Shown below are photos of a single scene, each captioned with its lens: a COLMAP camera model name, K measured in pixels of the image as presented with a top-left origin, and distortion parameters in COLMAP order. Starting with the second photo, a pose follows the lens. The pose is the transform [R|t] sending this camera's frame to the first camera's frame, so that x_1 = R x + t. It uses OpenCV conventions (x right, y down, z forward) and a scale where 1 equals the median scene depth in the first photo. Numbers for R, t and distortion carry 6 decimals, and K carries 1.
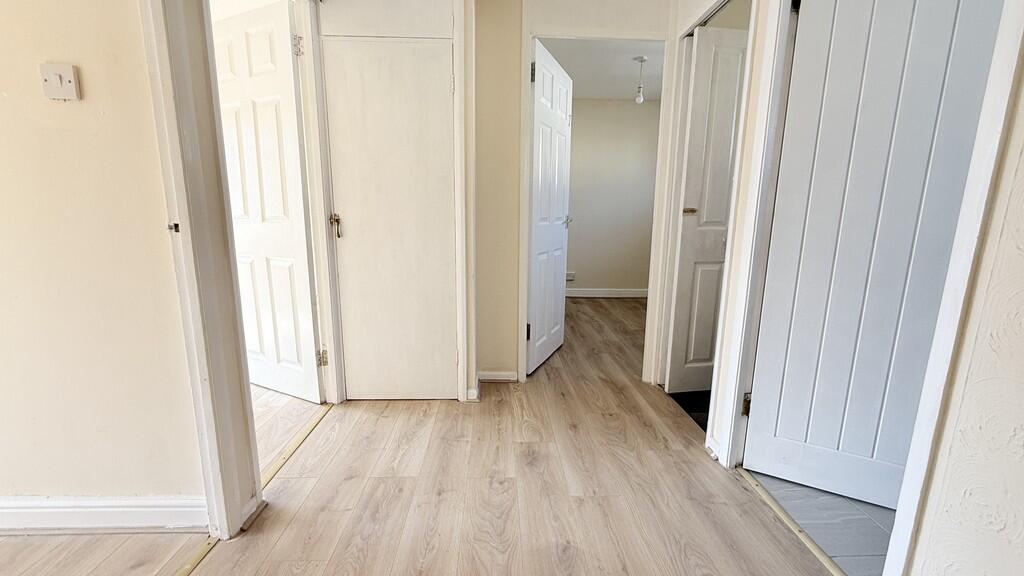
lens RADIAL K [[408.9, 0, 509.5], [0, 408.9, 286.8], [0, 0, 1]] dist [0.001158, 0.000195]
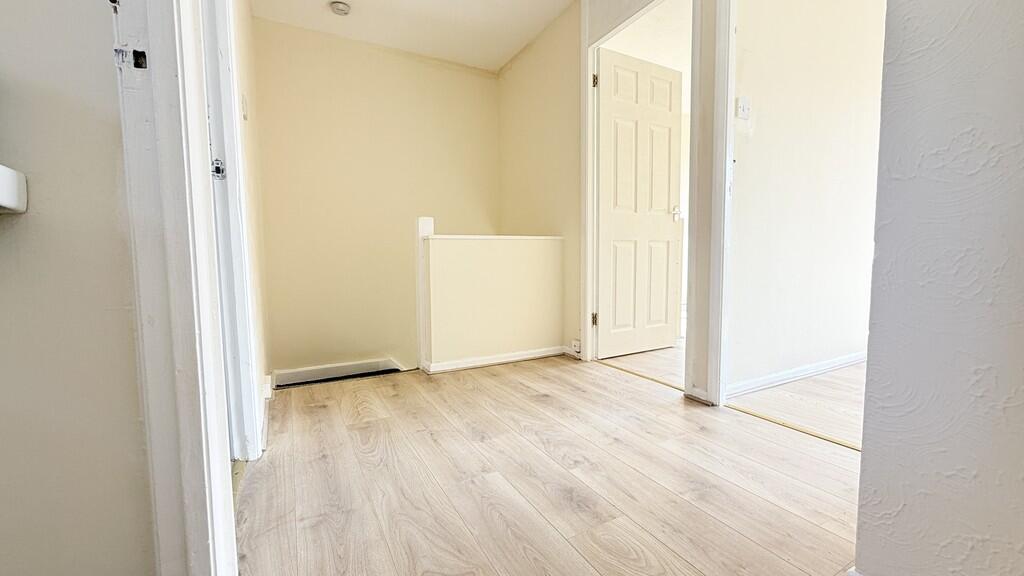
lens RADIAL K [[408.9, 0, 509.5], [0, 408.9, 286.8], [0, 0, 1]] dist [0.001158, 0.000195]
pose [[-0.893279, 0.032166, -0.448350, 0.384117], [-0.080890, 0.969650, 0.230729, -0.052265], [0.442164, 0.242372, -0.863566, 1.272645]]
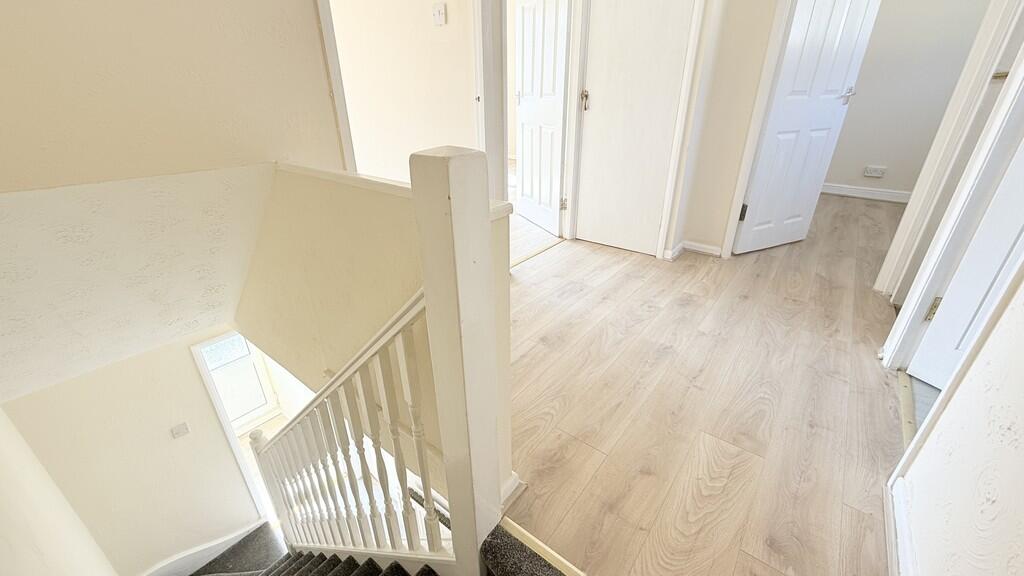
lens RADIAL K [[408.9, 0, 509.5], [0, 408.9, 286.8], [0, 0, 1]] dist [0.001158, 0.000195]
pose [[0.766192, 0.261097, -0.587179, 0.316126], [-0.097646, 0.950431, 0.295207, 0.053544], [0.635150, -0.168849, 0.753707, -0.228564]]
